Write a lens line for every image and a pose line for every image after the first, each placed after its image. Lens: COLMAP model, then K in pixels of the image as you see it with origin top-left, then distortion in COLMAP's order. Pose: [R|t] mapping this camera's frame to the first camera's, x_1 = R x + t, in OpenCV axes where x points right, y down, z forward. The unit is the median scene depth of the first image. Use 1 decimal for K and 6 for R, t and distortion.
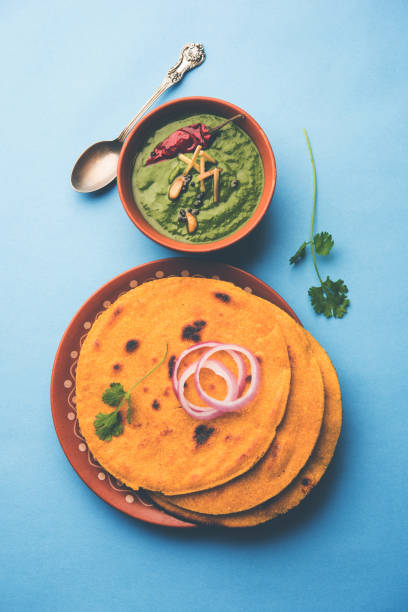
lens RADIAL K [[1036.5, 0, 204.0], [0, 1036.5, 306.0], [0, 0, 1]] dist [-0.014530, 0.103682]
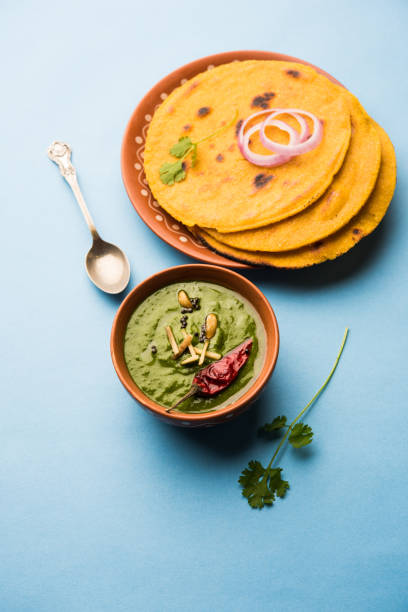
lens RADIAL K [[1036.5, 0, 204.0], [0, 1036.5, 306.0], [0, 0, 1]] dist [-0.014530, 0.103682]
pose [[0.992030, 0.116520, -0.047955, 0.005869], [-0.125373, 0.950780, -0.283370, 0.542459], [0.012577, 0.287124, 0.957811, 0.031424]]
